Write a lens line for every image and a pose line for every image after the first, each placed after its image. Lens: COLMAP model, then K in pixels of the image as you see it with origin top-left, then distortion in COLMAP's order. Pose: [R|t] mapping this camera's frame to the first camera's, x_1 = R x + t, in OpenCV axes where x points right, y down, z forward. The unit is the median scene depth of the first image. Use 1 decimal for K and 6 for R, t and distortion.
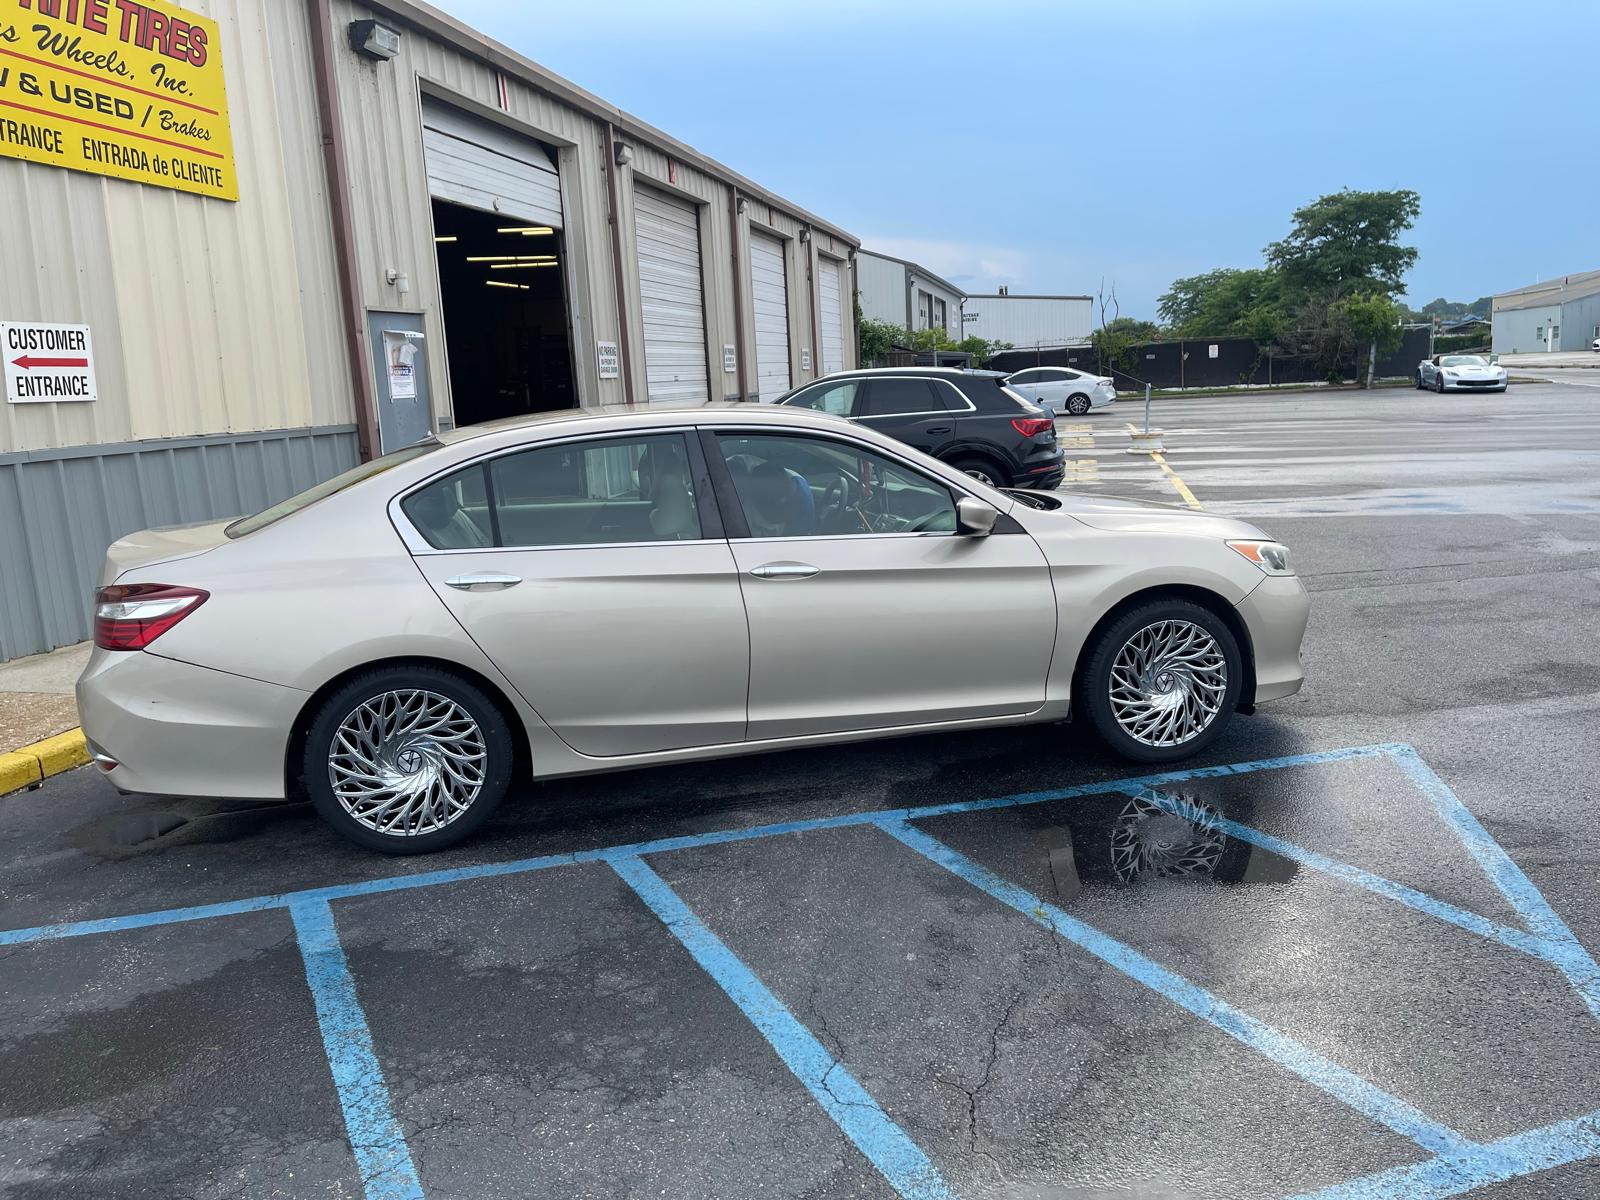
lens RADIAL K [[1206.0, 0, 800.0], [0, 1206.0, 600.0], [0, 0, 1]] dist [0.101613, -0.129967]
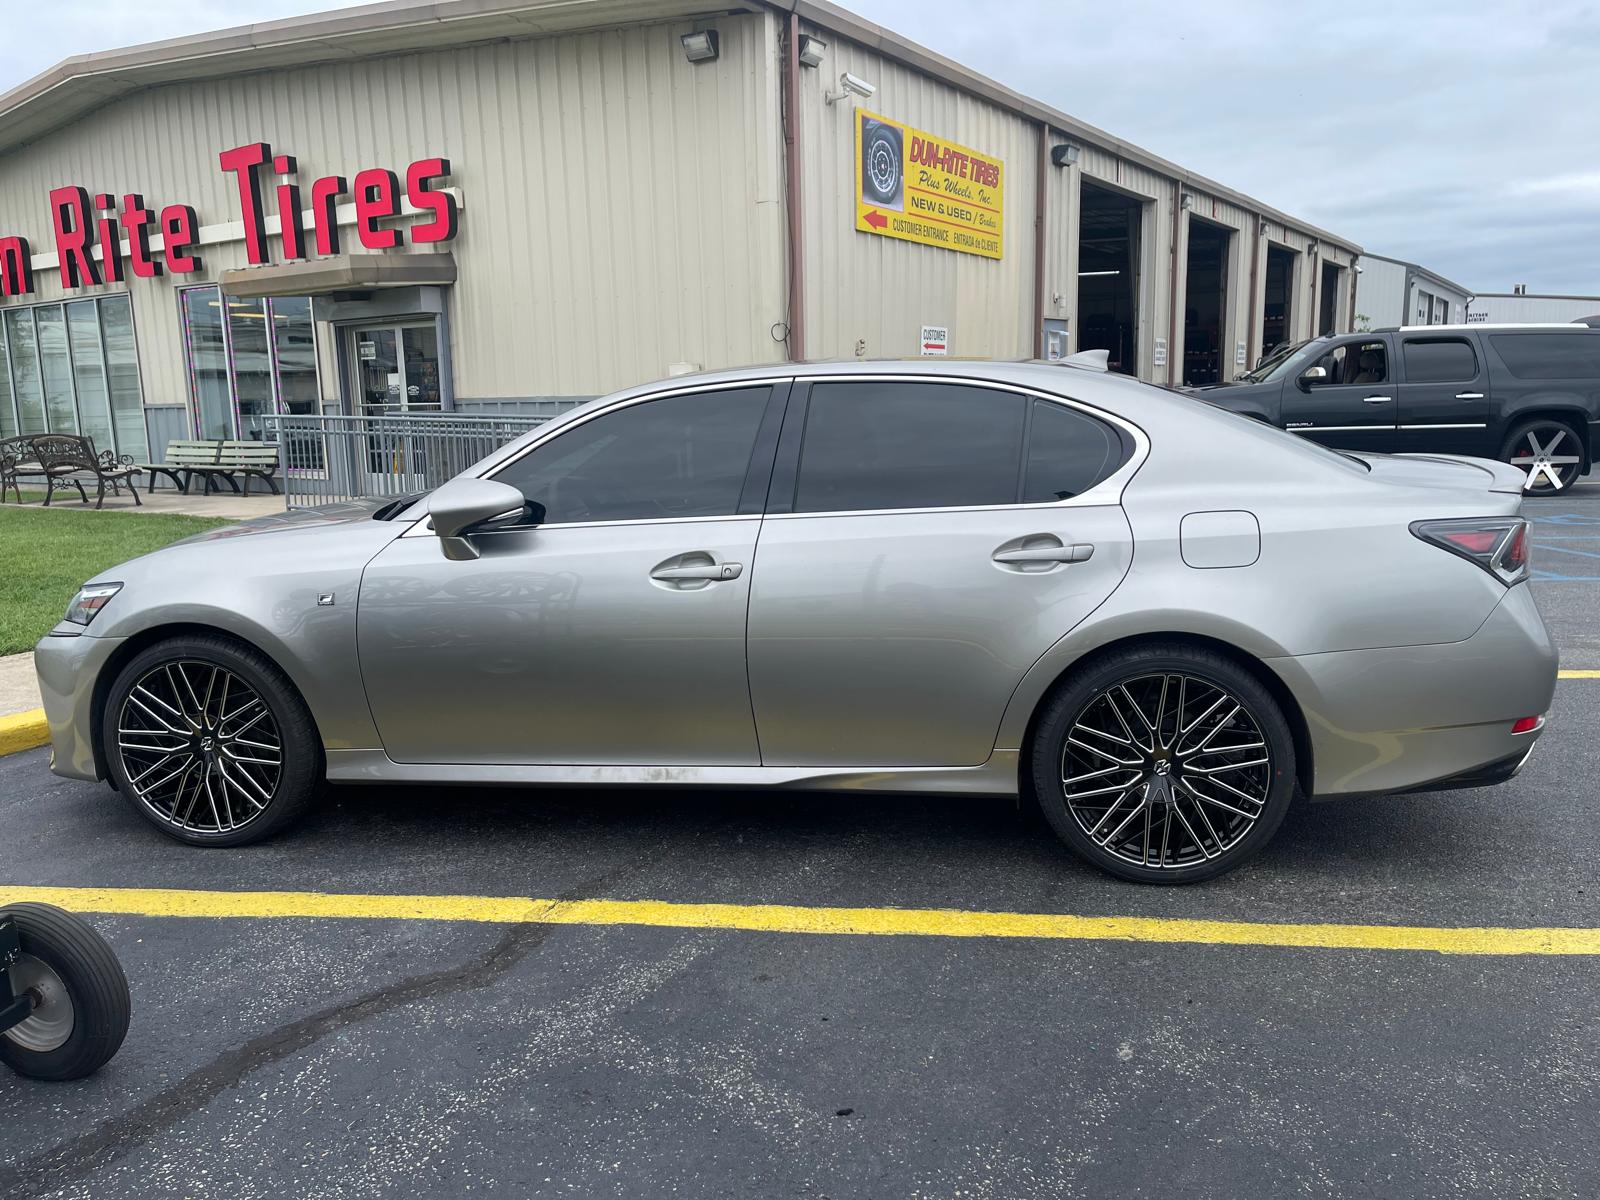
lens RADIAL K [[1228.0, 0, 800.0], [0, 1228.0, 600.0], [0, 0, 1]] dist [0.074327, -0.063901]
pose [[0.938072, 0.081174, -0.336797, -0.076808], [-0.082573, 0.996533, 0.010193, 0.173491], [0.336457, 0.018248, 0.941522, -0.770094]]
